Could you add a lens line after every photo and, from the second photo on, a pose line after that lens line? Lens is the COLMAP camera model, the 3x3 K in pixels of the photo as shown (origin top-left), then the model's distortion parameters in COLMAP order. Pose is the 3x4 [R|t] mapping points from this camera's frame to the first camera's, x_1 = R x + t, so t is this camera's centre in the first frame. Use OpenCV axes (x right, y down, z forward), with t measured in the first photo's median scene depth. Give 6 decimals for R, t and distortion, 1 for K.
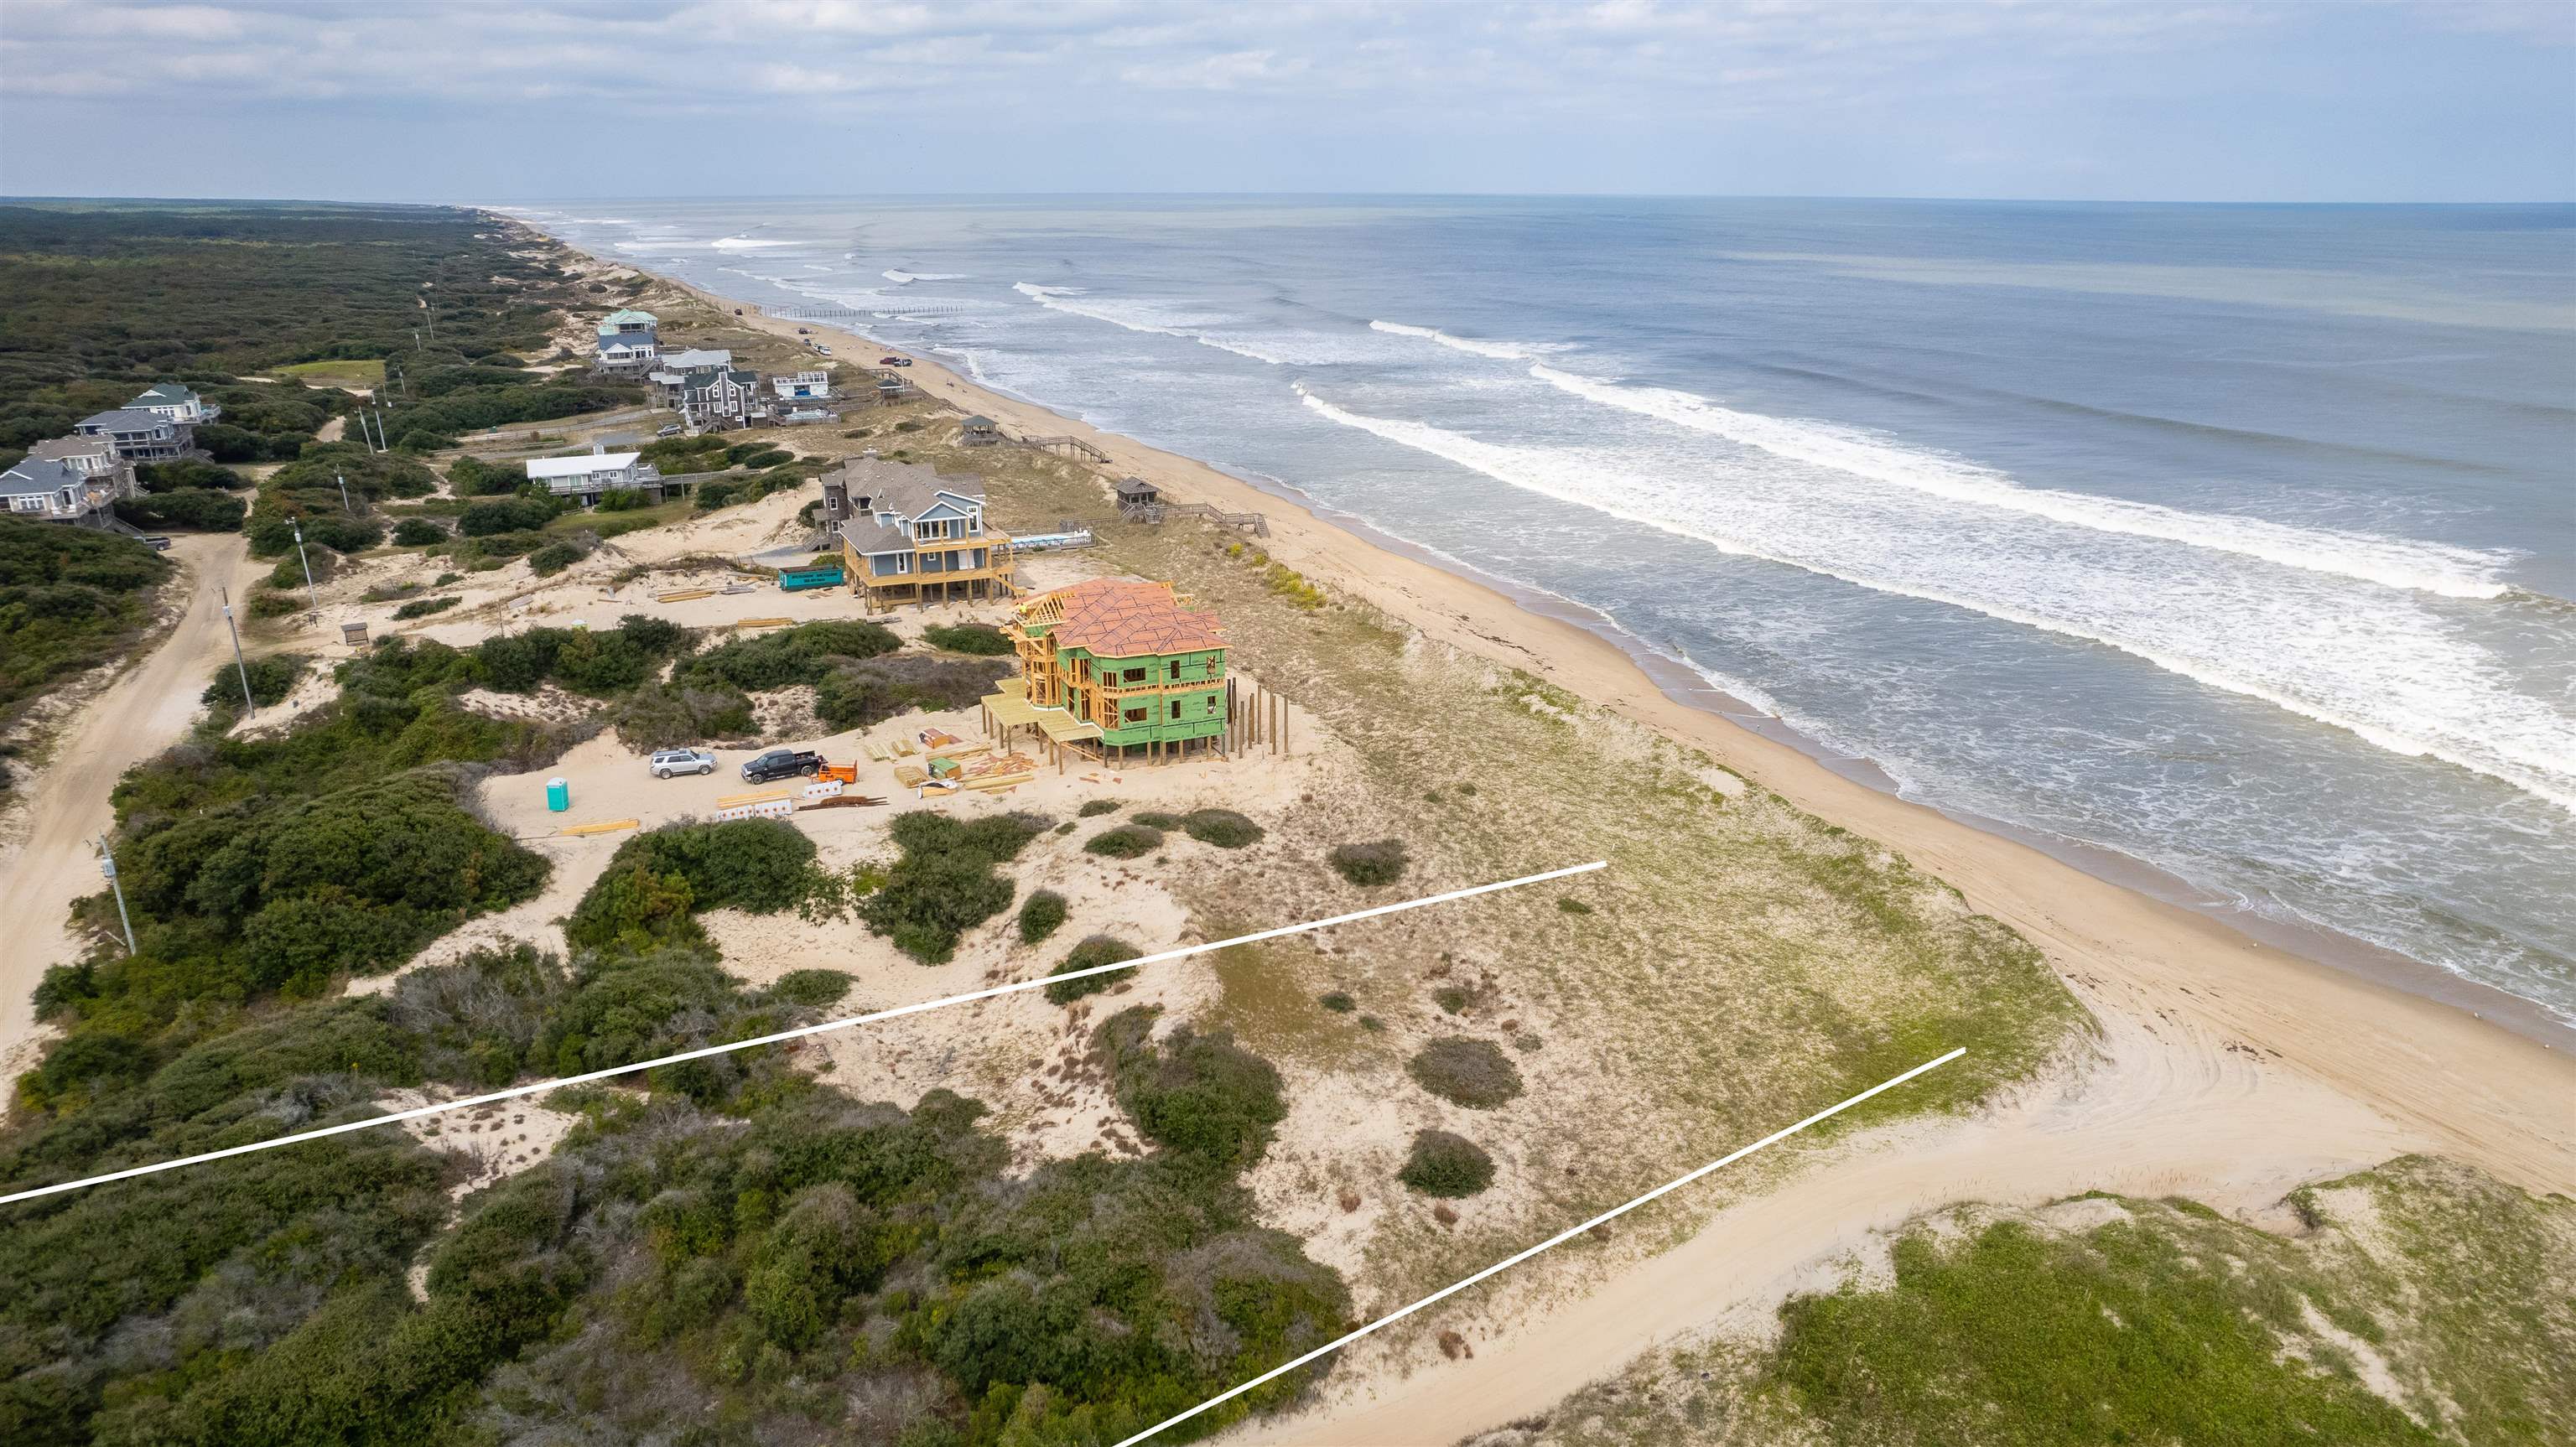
lens RADIAL K [[1655.7, 0, 1283.3], [0, 1655.7, 733.1], [0, 0, 1]] dist [-0.077719, 0.068417]
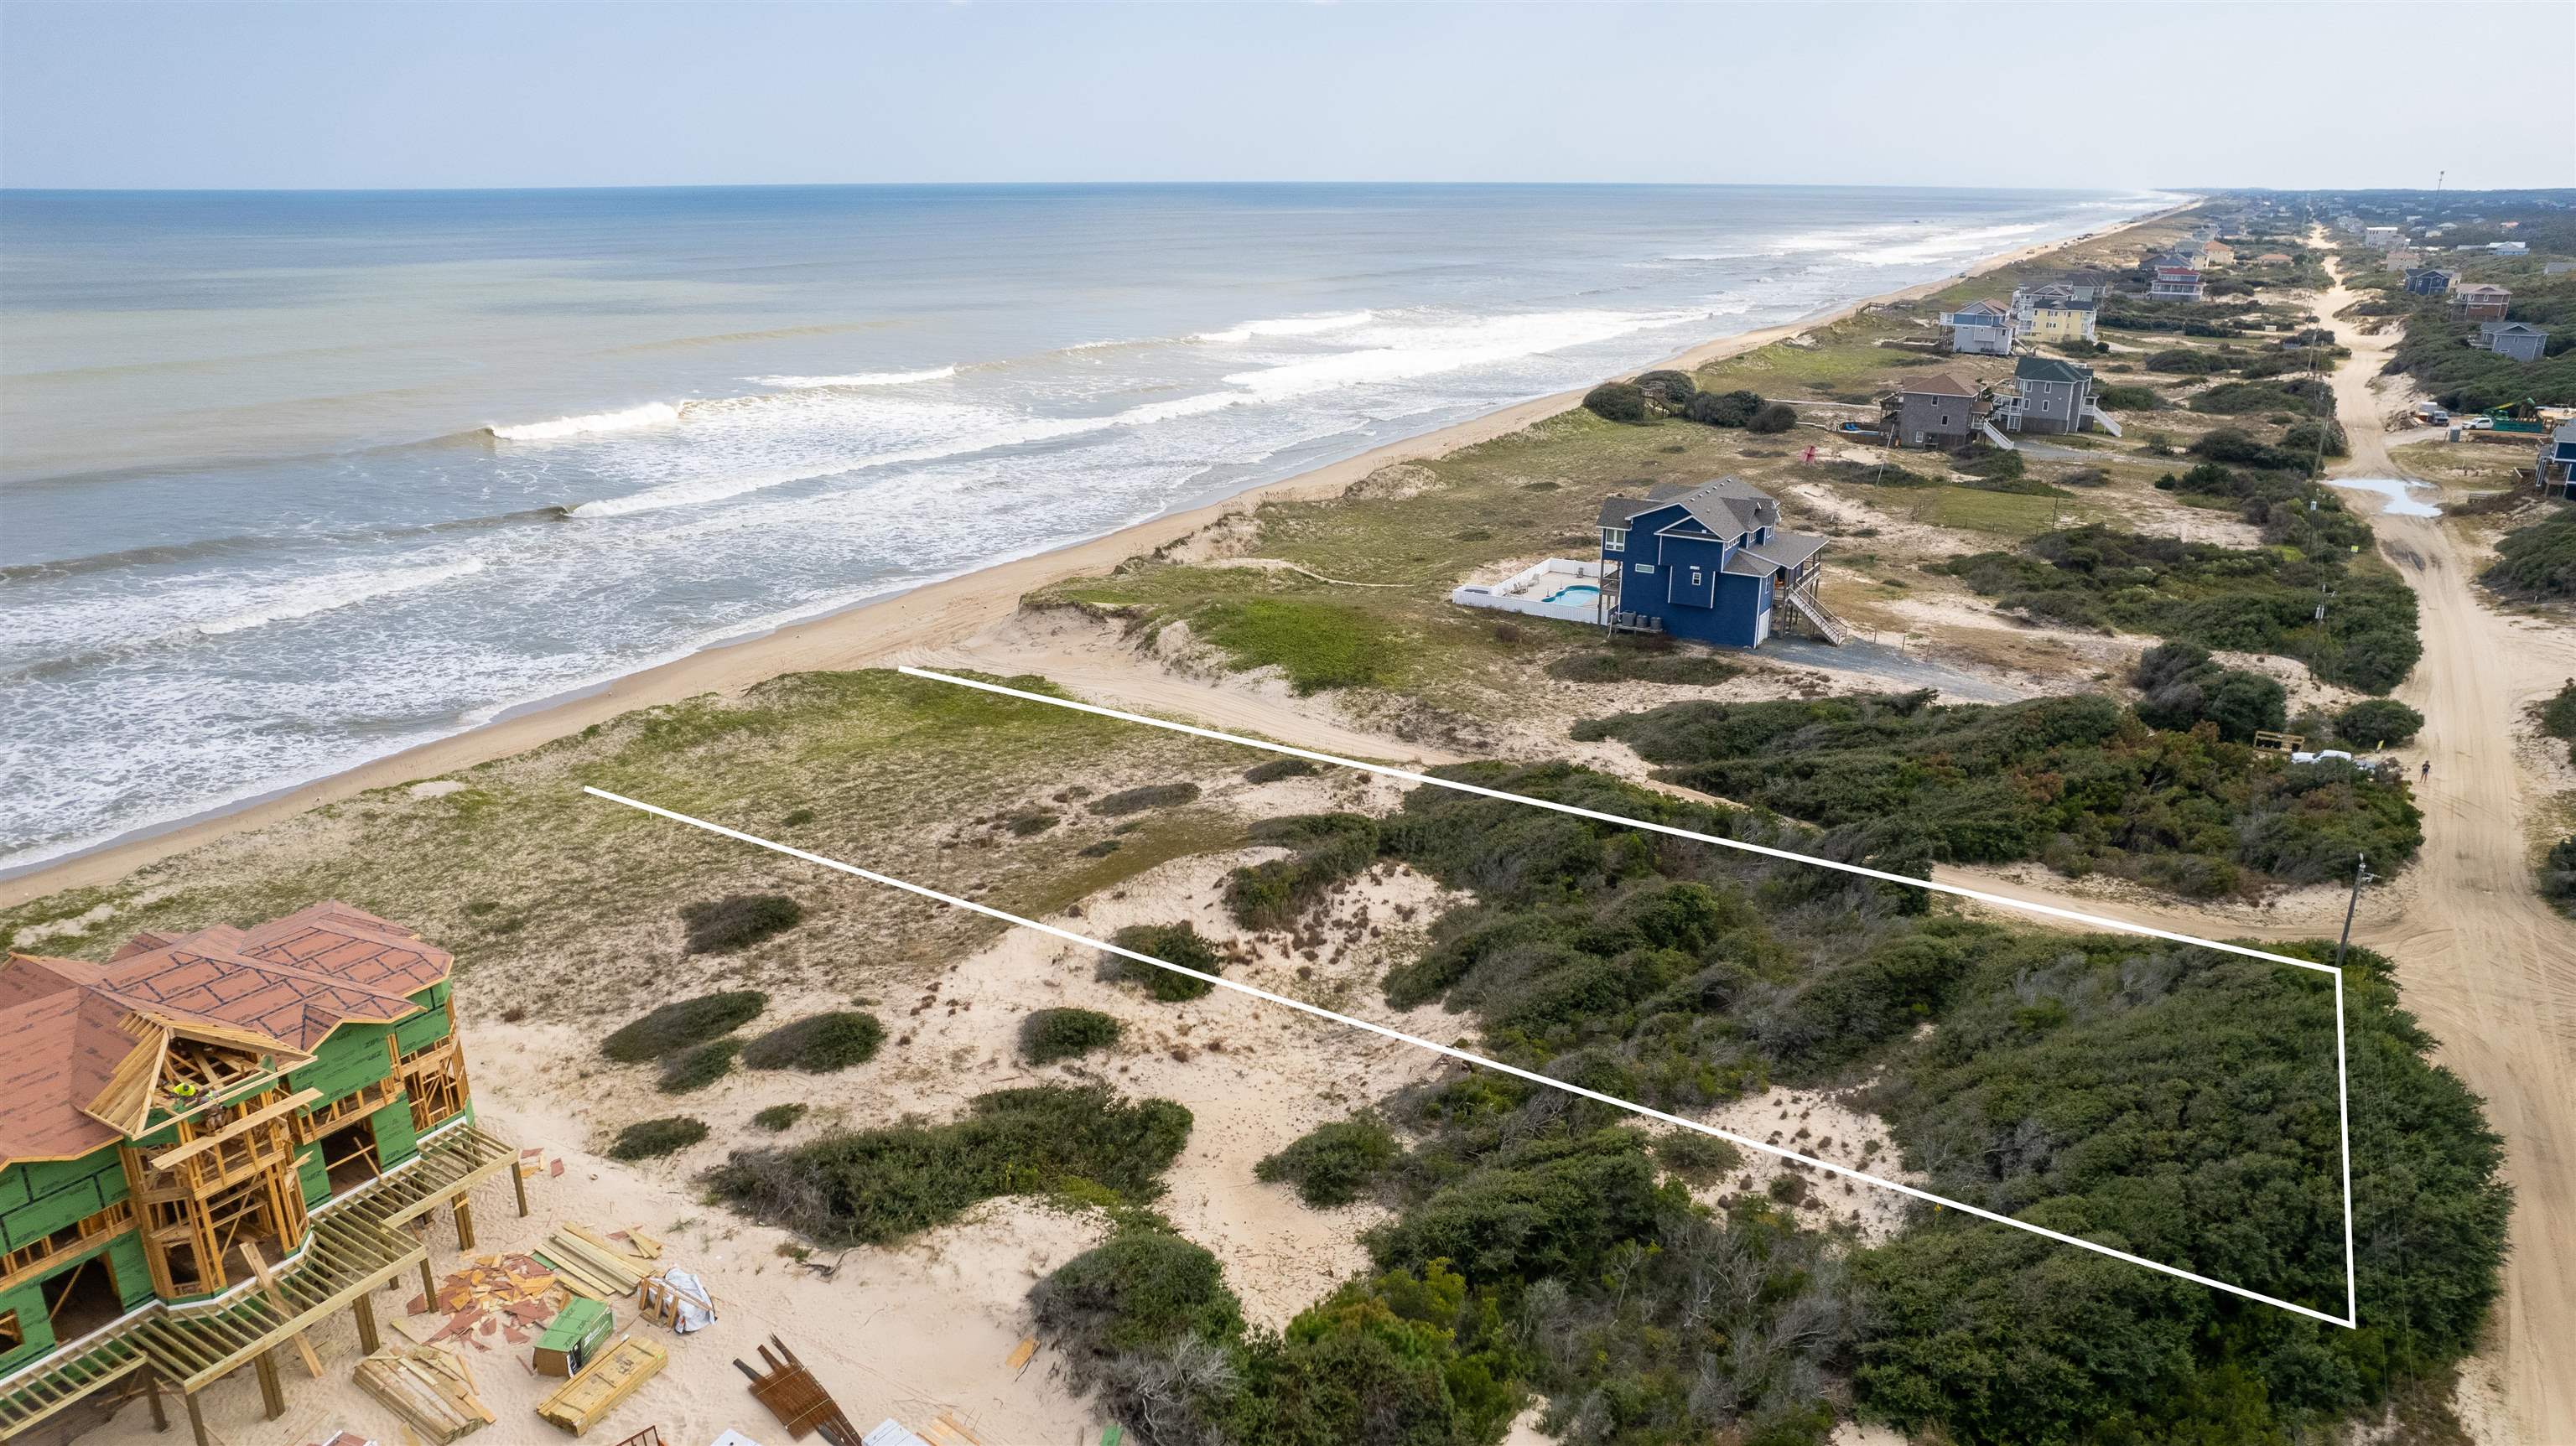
lens RADIAL K [[1658.1, 0, 1282.6], [0, 1658.1, 747.1], [0, 0, 1]] dist [-0.068178, 0.051932]
pose [[-0.573025, -0.270295, 0.773682, -0.725591], [0.257609, 0.836788, 0.483139, -0.325362], [-0.777998, 0.476158, -0.409870, 1.132807]]
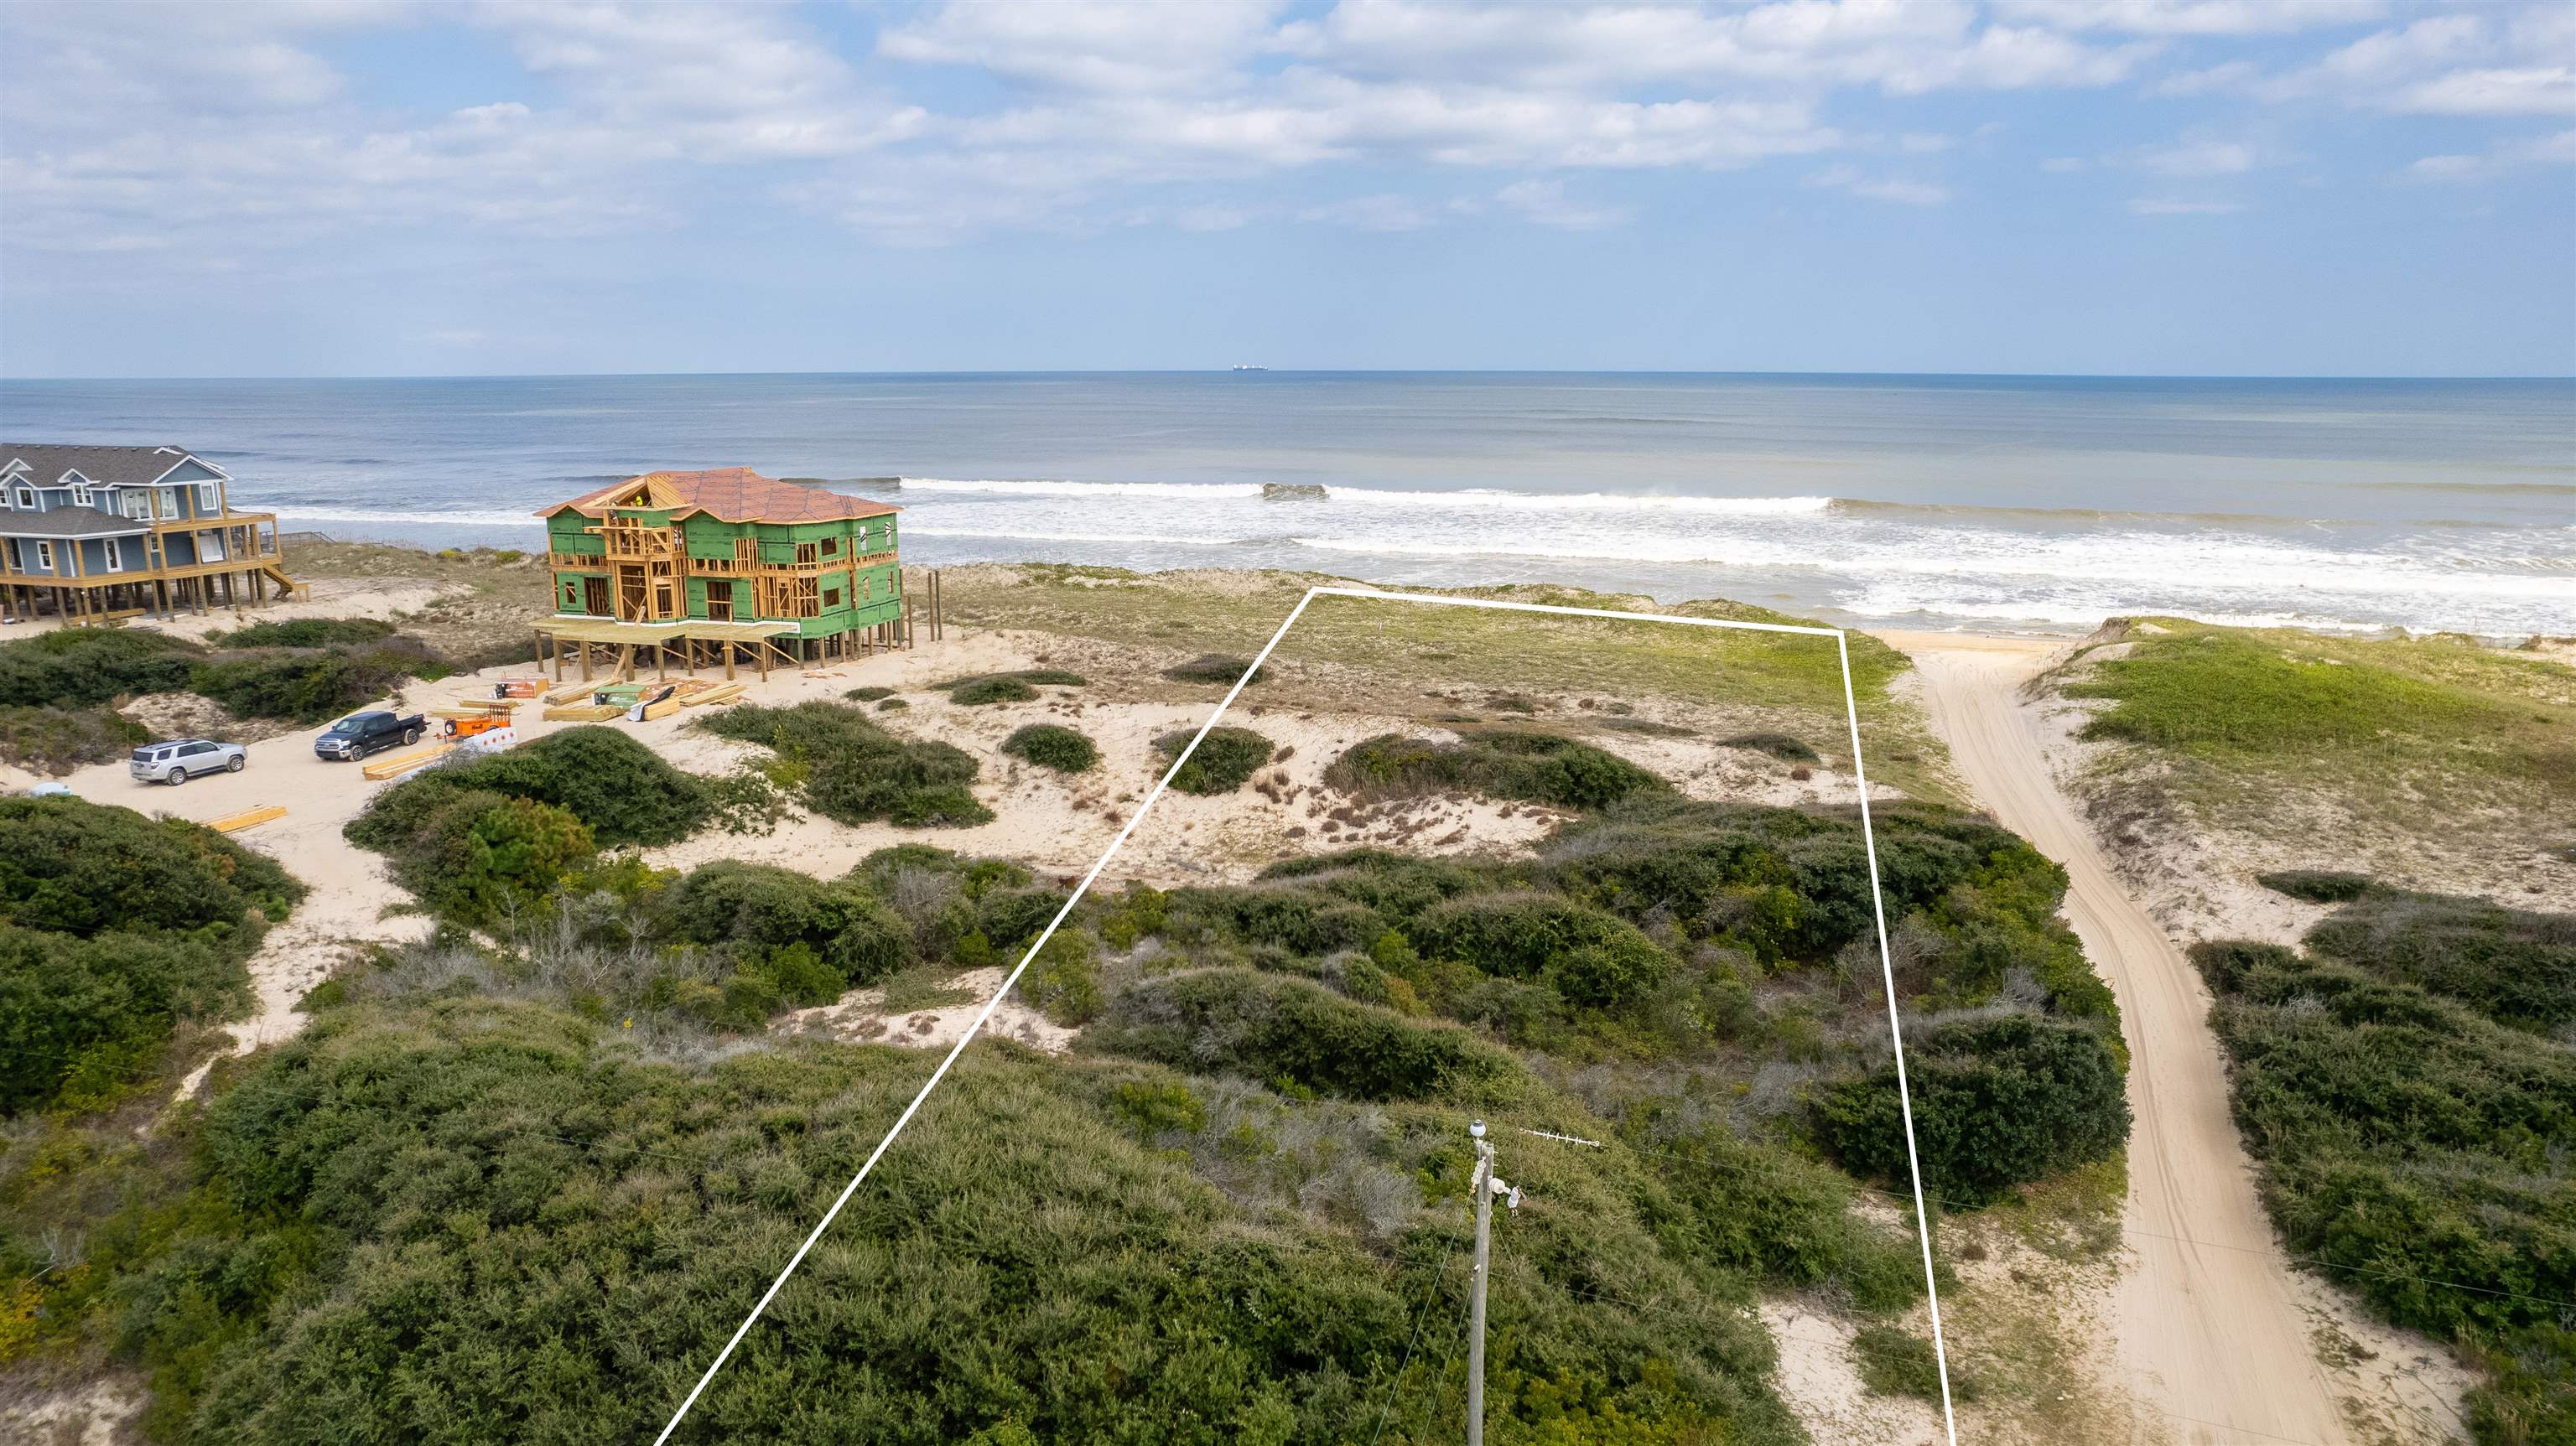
lens RADIAL K [[1651.0, 0, 1283.0], [0, 1651.0, 744.7], [0, 0, 1]] dist [-0.074207, 0.065625]
pose [[0.673423, -0.167305, 0.720077, -0.632724], [0.234526, 0.972088, 0.006526, 0.126316], [-0.701070, 0.164482, 0.693864, 0.347310]]
